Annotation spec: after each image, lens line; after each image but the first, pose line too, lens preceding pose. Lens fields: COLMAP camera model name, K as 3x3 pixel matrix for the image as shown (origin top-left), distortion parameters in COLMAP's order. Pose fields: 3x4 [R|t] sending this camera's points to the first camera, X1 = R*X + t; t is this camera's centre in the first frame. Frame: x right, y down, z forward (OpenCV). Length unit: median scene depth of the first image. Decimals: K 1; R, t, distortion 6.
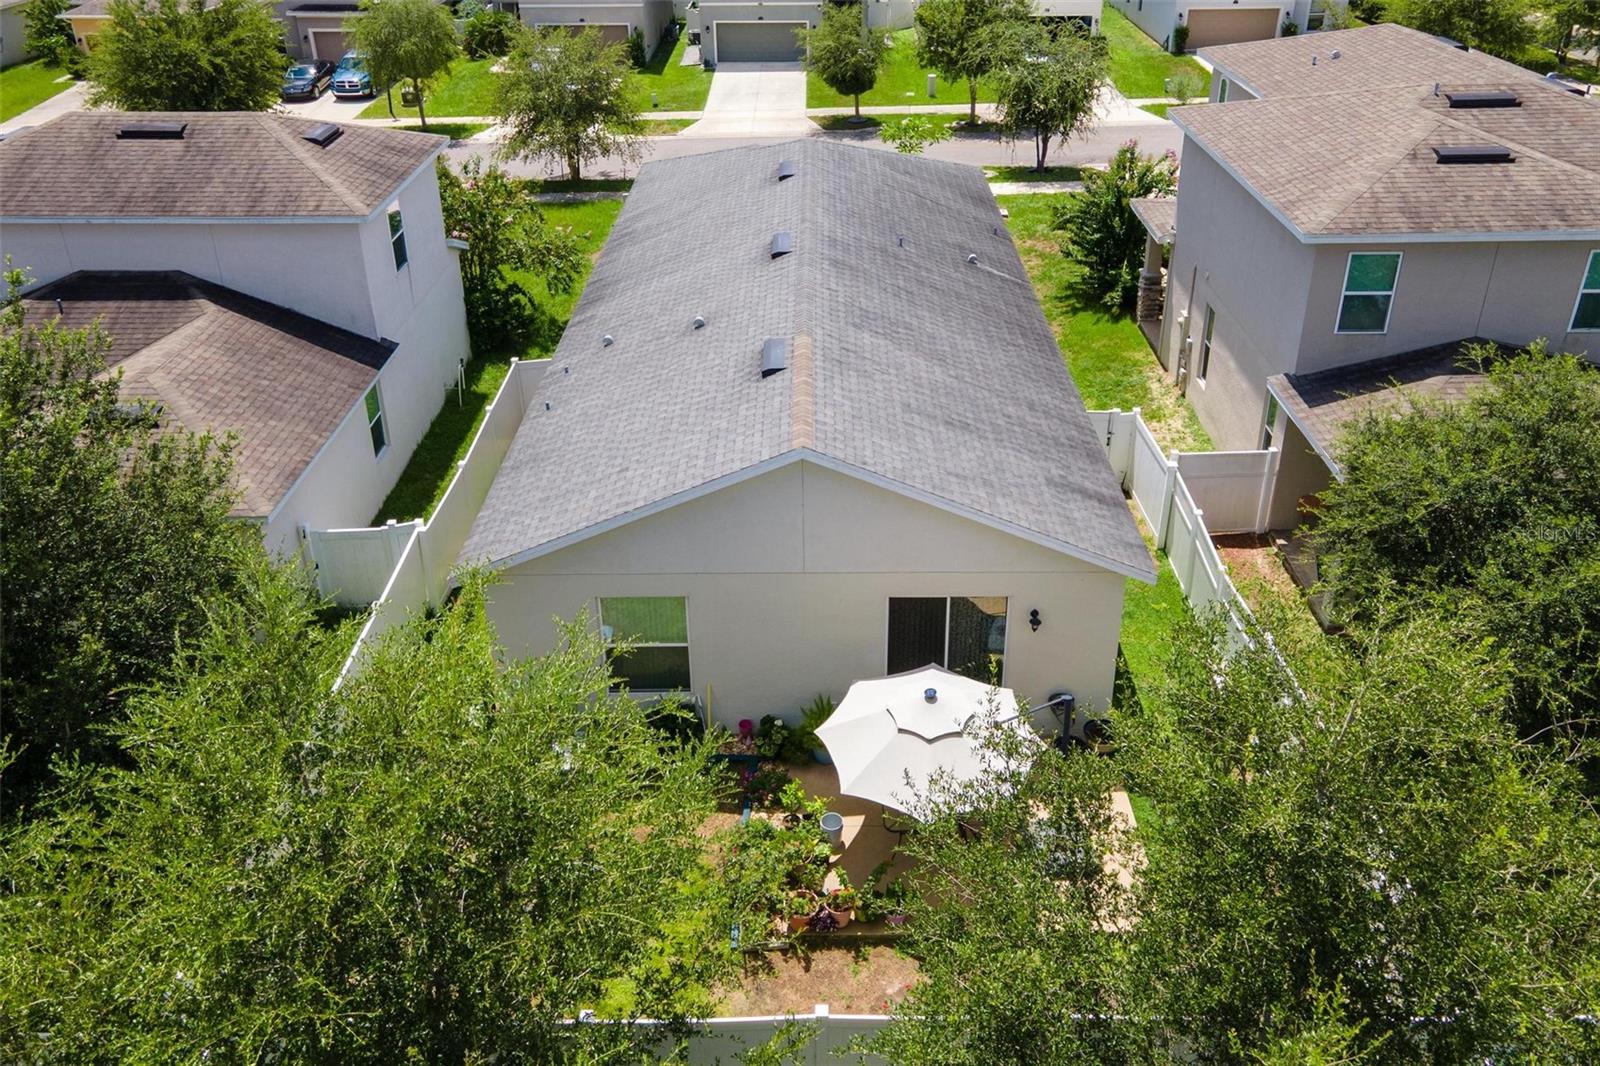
lens RADIAL K [[1358.5, 0, 844.4], [0, 1358.5, 509.9], [0, 0, 1]] dist [0.018477, 0.014738]
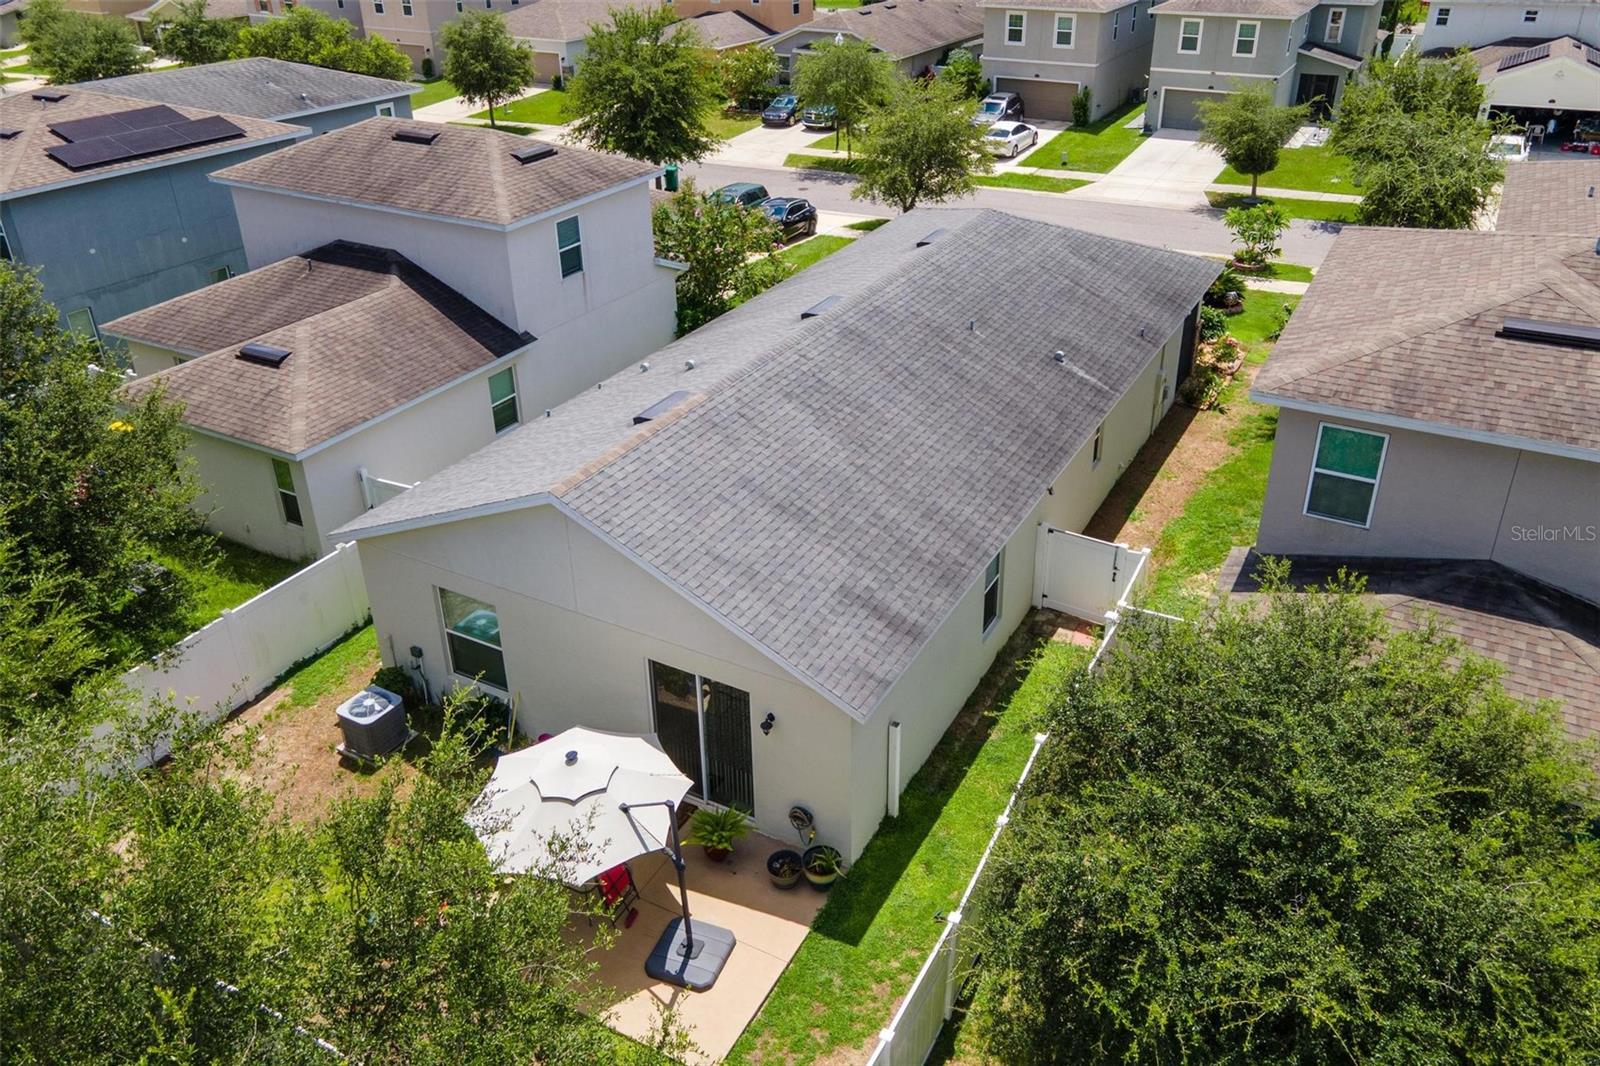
lens RADIAL K [[1284.5, 0, 807.7], [0, 1284.5, 534.1], [0, 0, 1]] dist [0.011949, 0.005652]
pose [[0.862594, 0.238377, -0.446215, 0.415517], [-0.237383, 0.969617, 0.059095, -0.084664], [0.446745, 0.054948, 0.892972, 0.147132]]
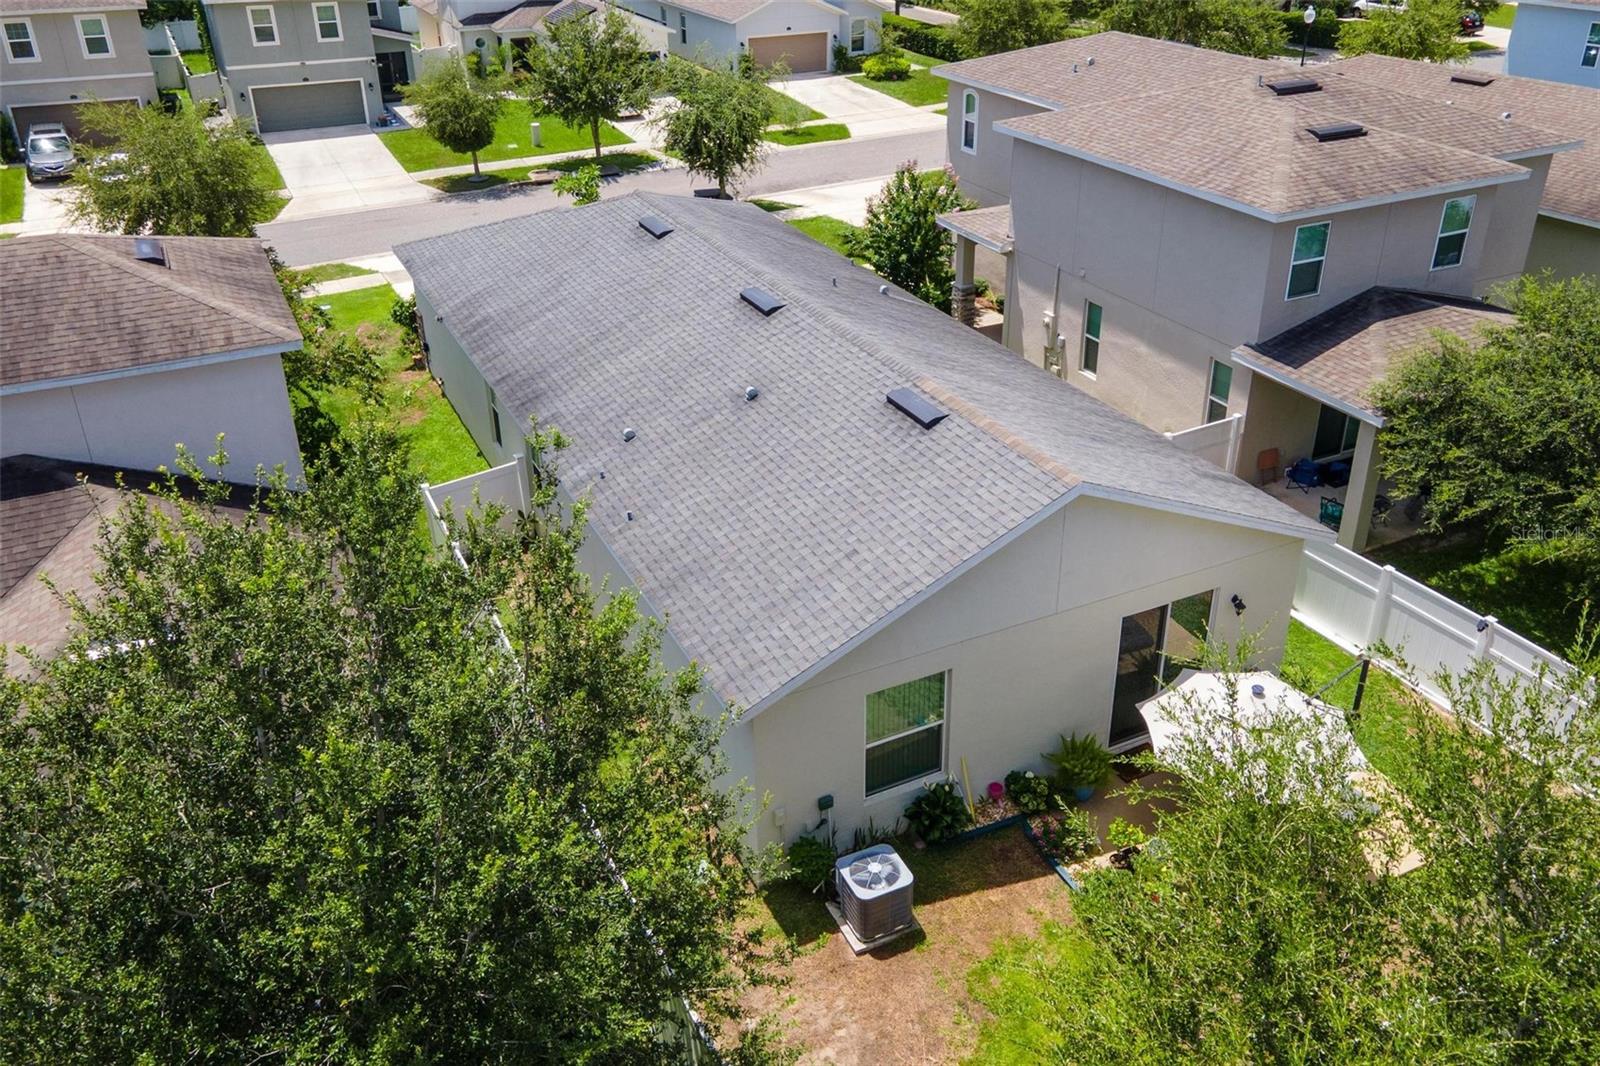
lens RADIAL K [[1358.5, 0, 894.9], [0, 1358.5, 544.2], [0, 0, 1]] dist [0.018477, 0.014738]
pose [[0.877675, -0.224649, 0.423344, -0.403166], [0.225762, 0.972986, 0.048270, -0.056845], [-0.422751, 0.053209, 0.904682, 0.124827]]
